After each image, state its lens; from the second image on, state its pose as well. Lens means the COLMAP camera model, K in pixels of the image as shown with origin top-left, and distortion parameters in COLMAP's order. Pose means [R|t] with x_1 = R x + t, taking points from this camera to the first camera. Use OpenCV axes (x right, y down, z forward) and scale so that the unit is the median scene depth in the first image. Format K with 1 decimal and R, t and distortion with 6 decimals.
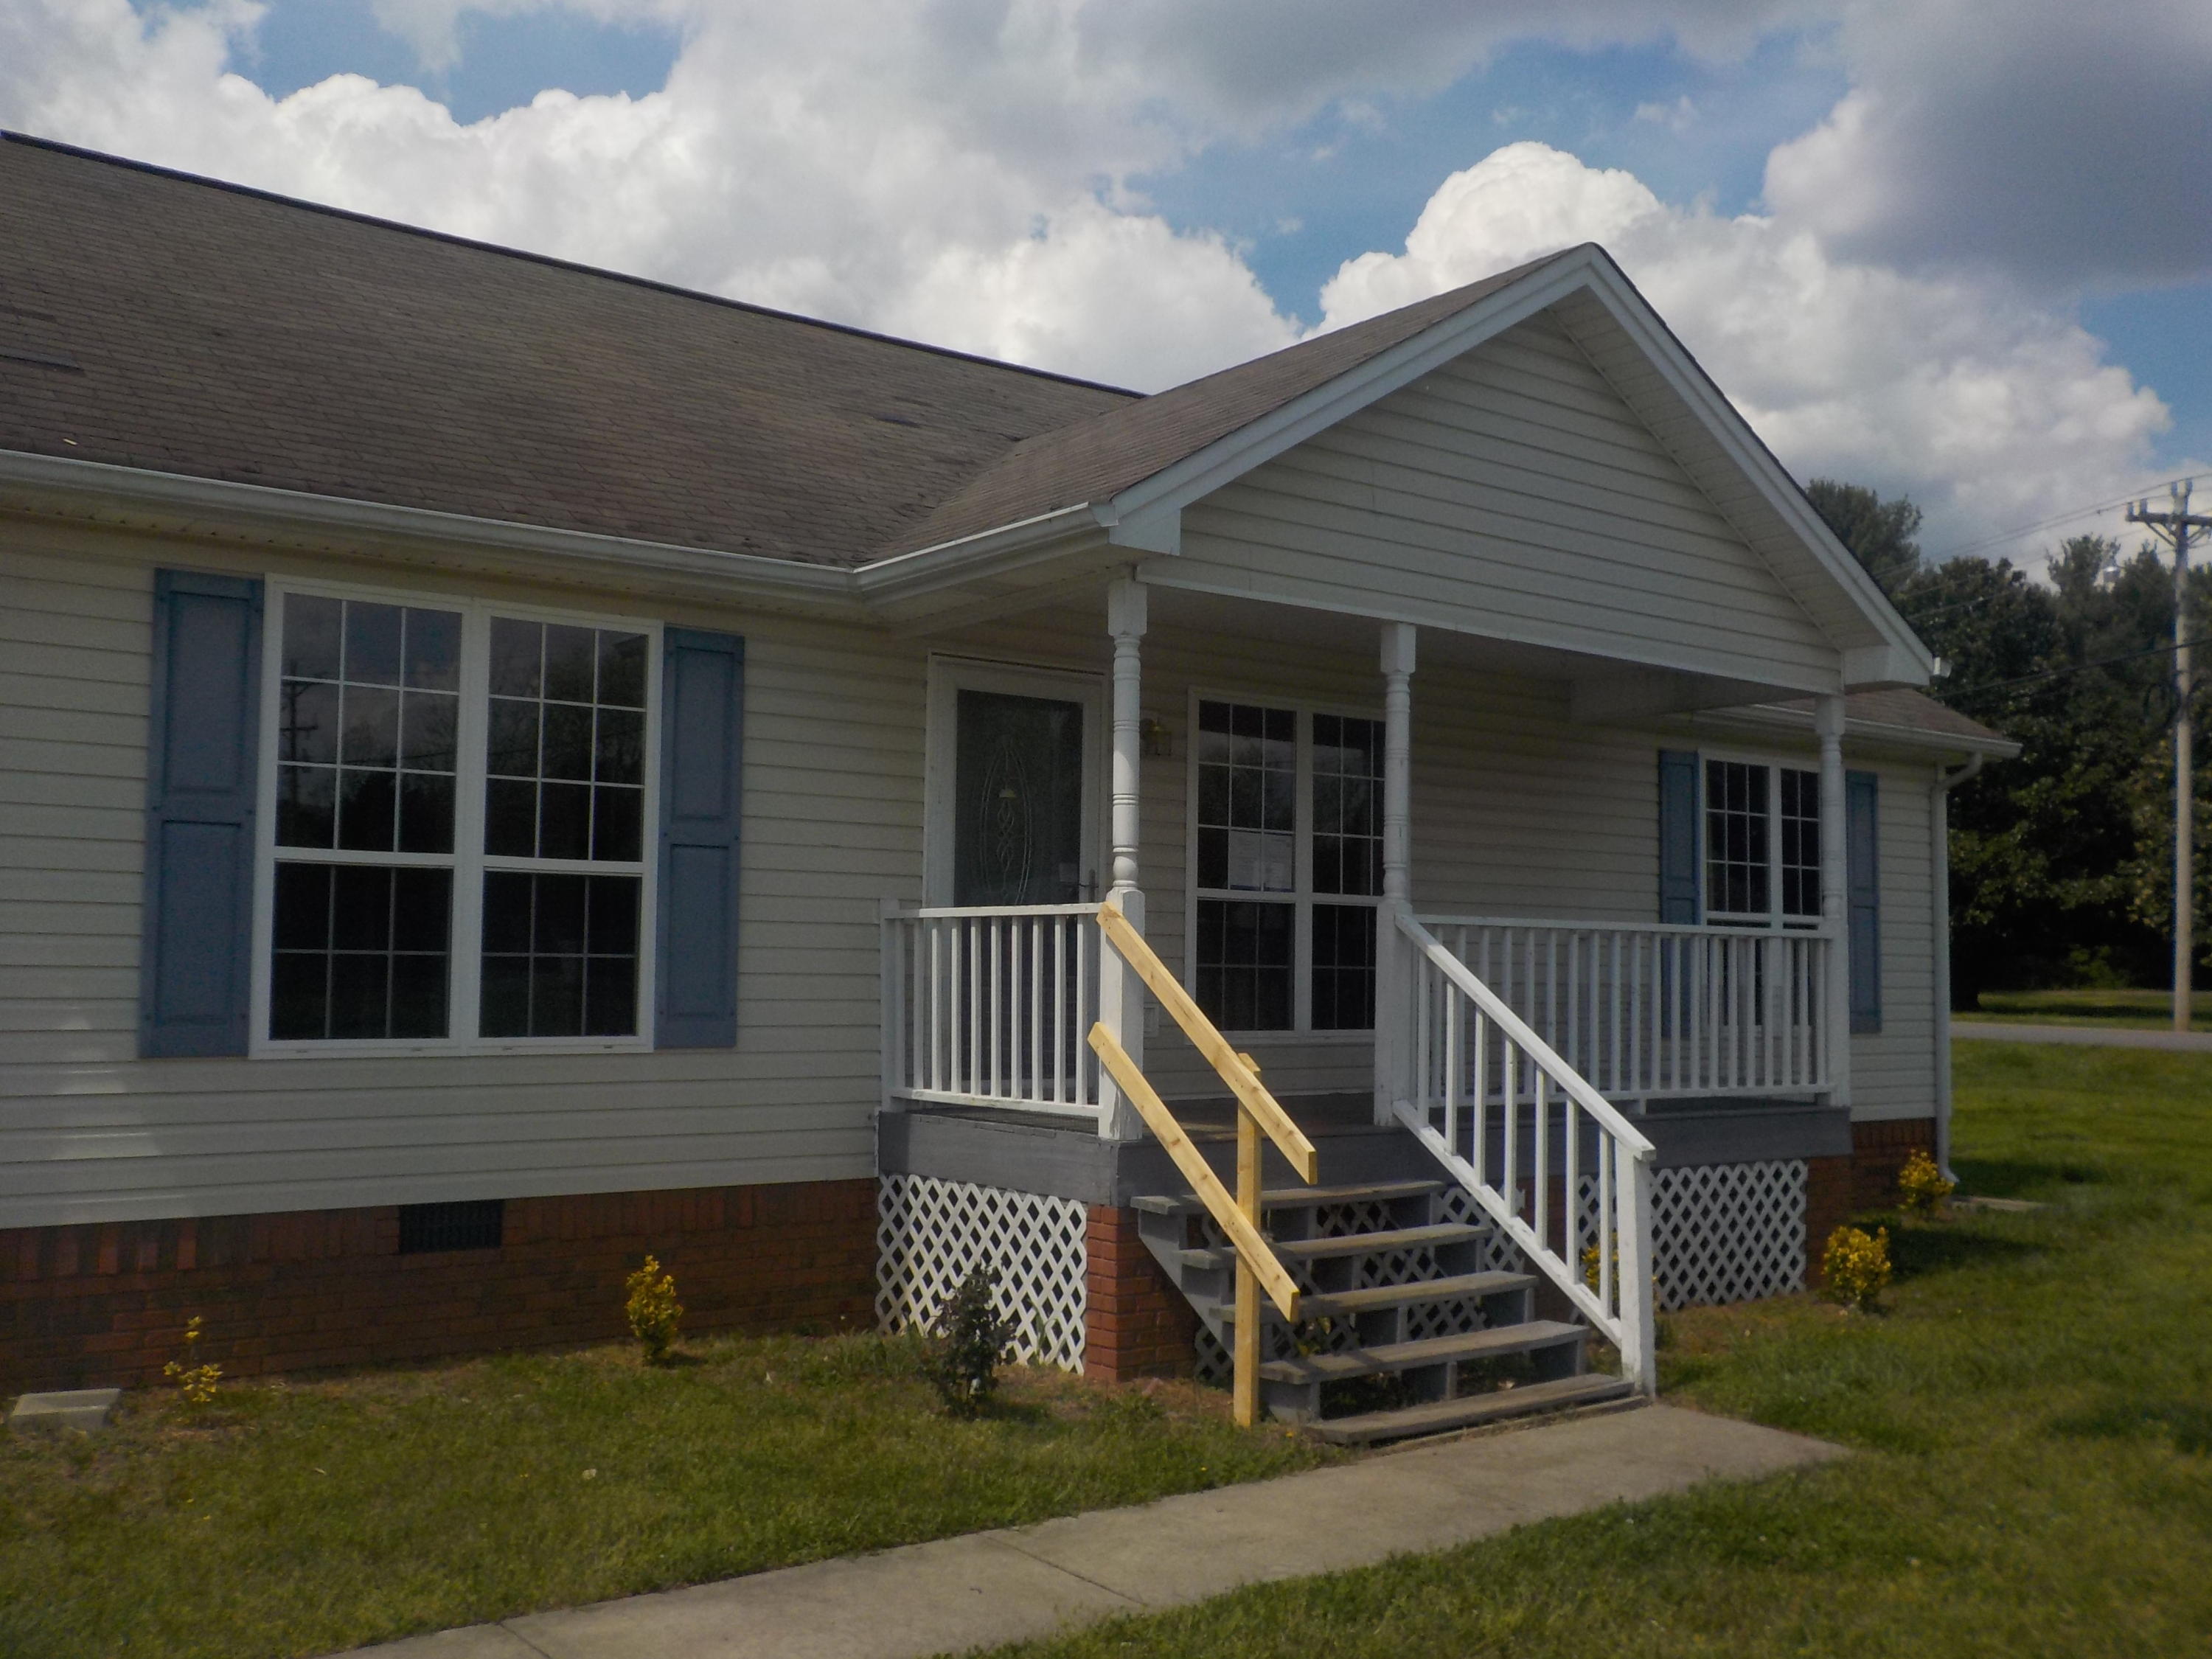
lens RADIAL K [[2041.2, 0, 1106.0], [0, 2041.2, 829.5], [0, 0, 1]] dist [-0.002435, -0.002917]
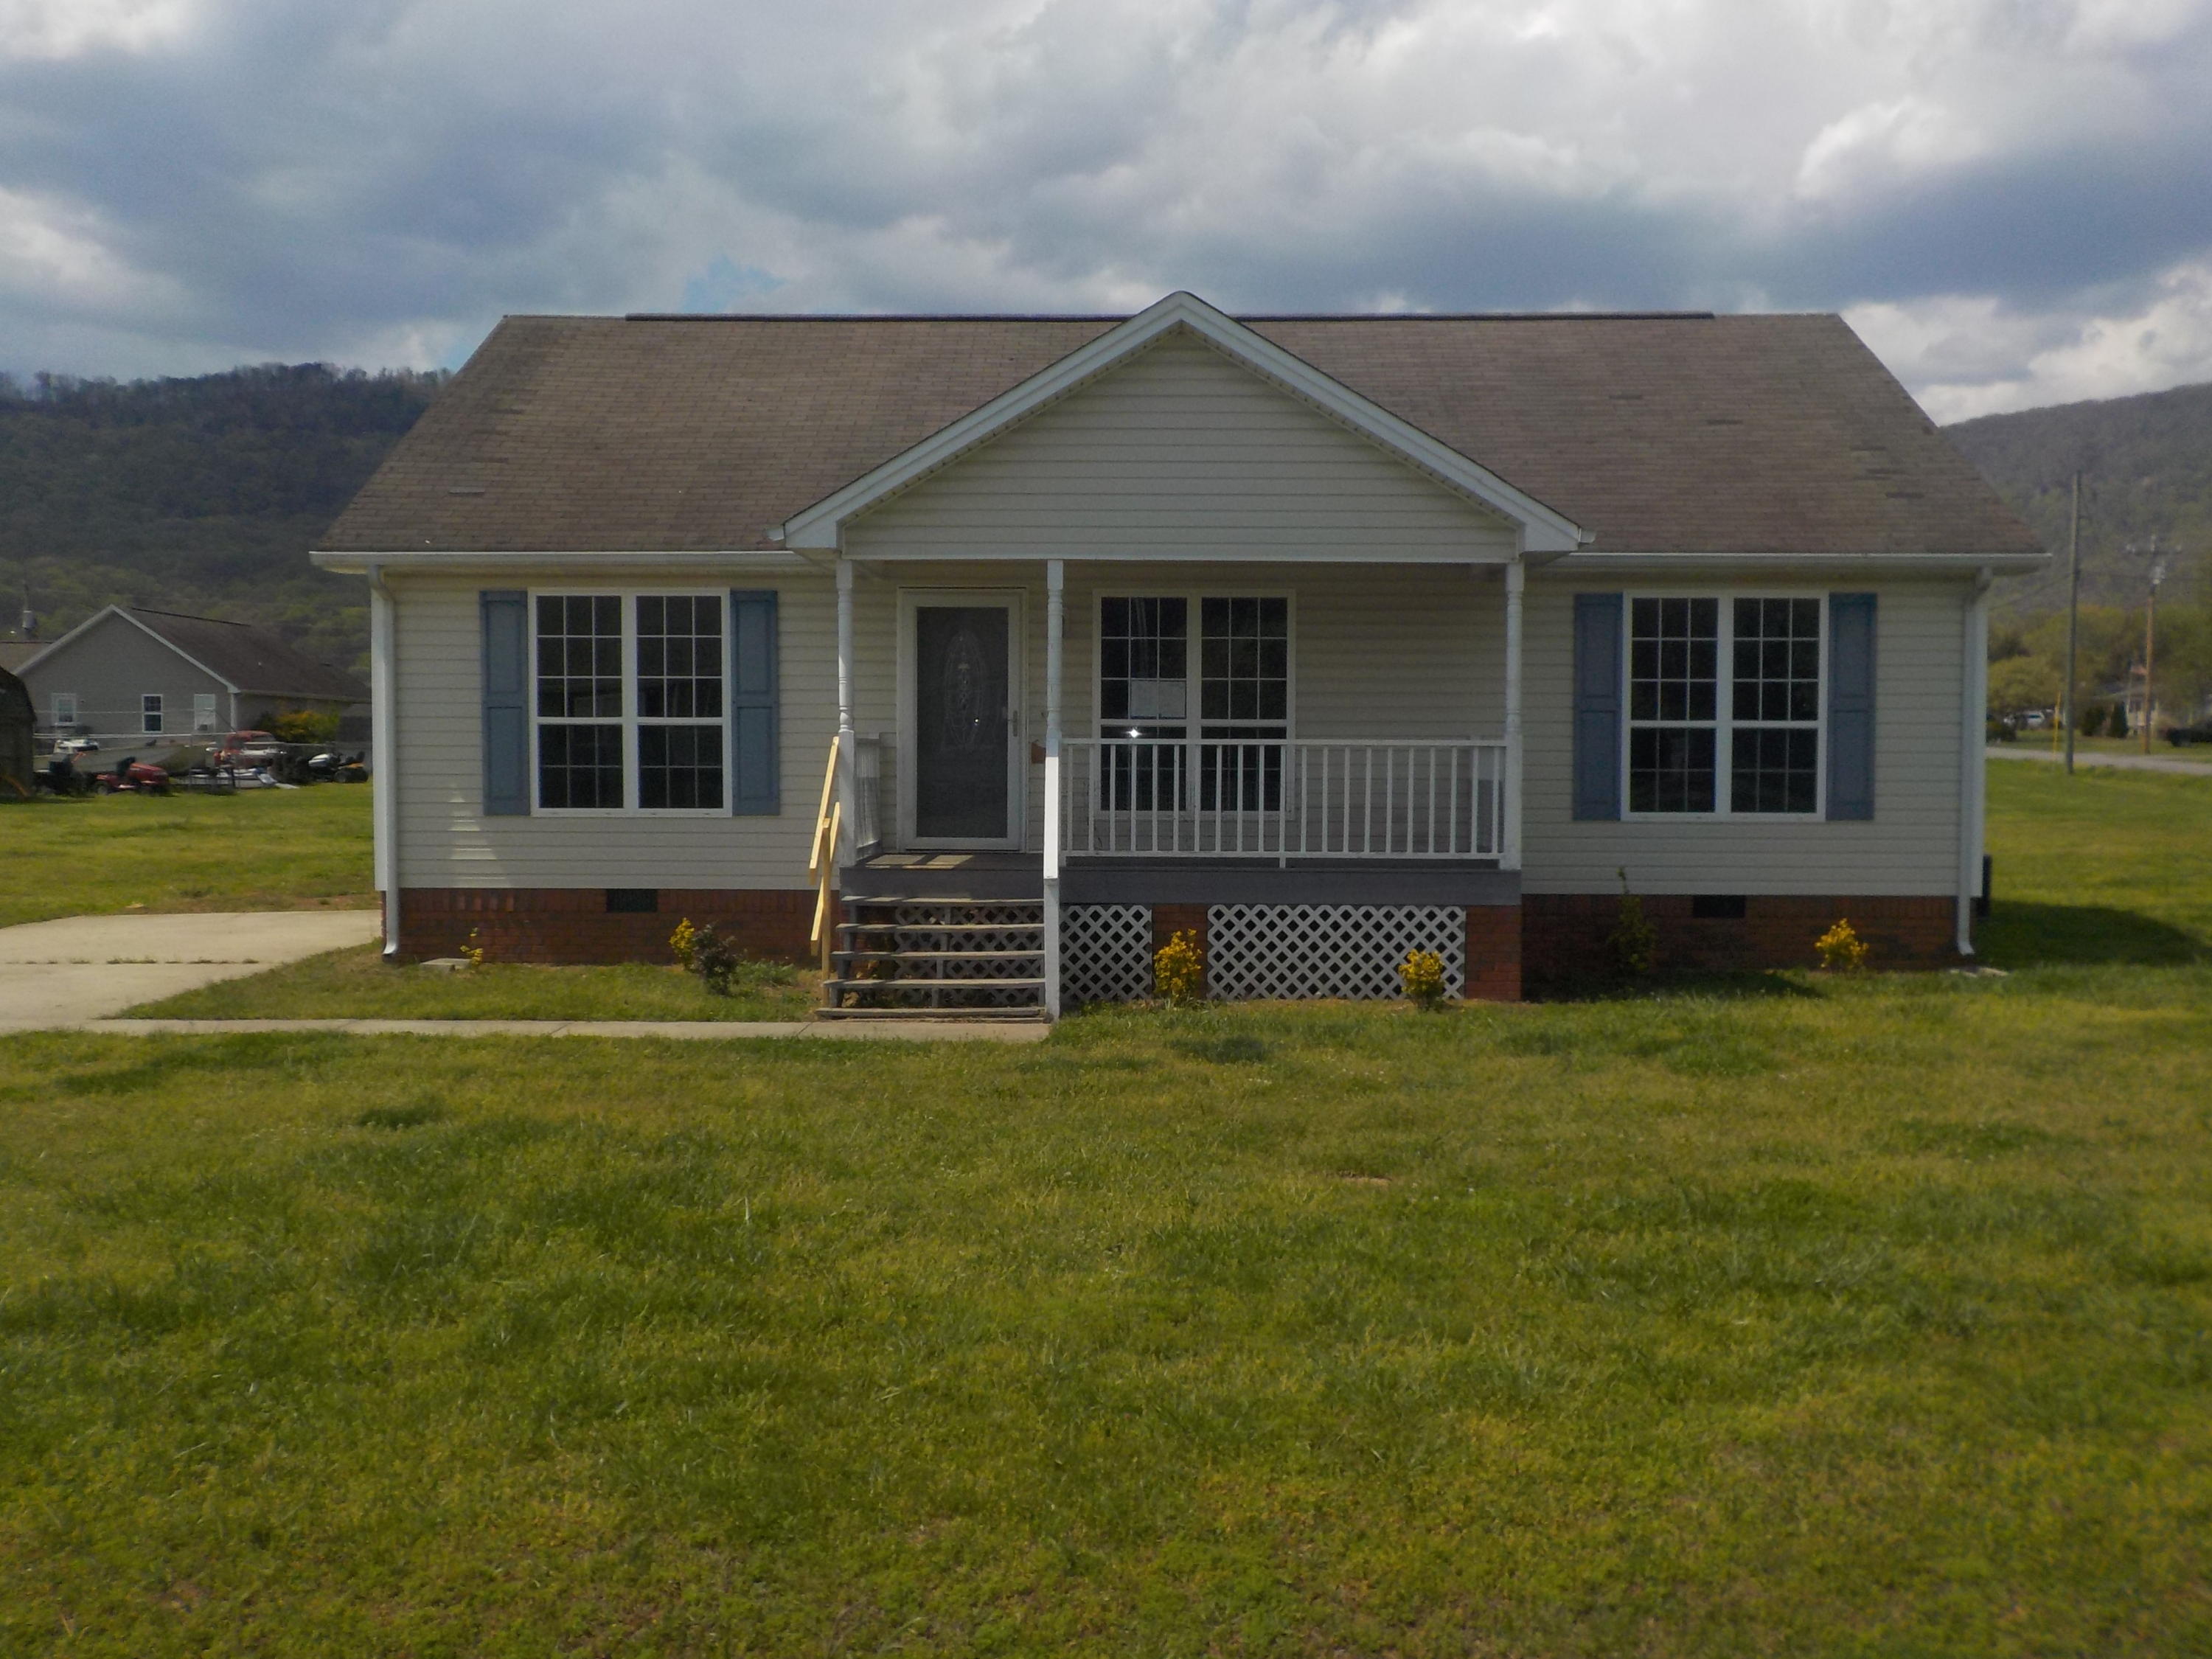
lens RADIAL K [[1937.1, 0, 1106.0], [0, 1937.1, 829.5], [0, 0, 1]] dist [-0.010241, -0.003430]
pose [[0.794584, 0.015721, -0.606950, 1.149166], [0.048595, 0.994811, 0.089385, -0.023813], [0.605206, -0.100519, 0.789697, -0.217820]]
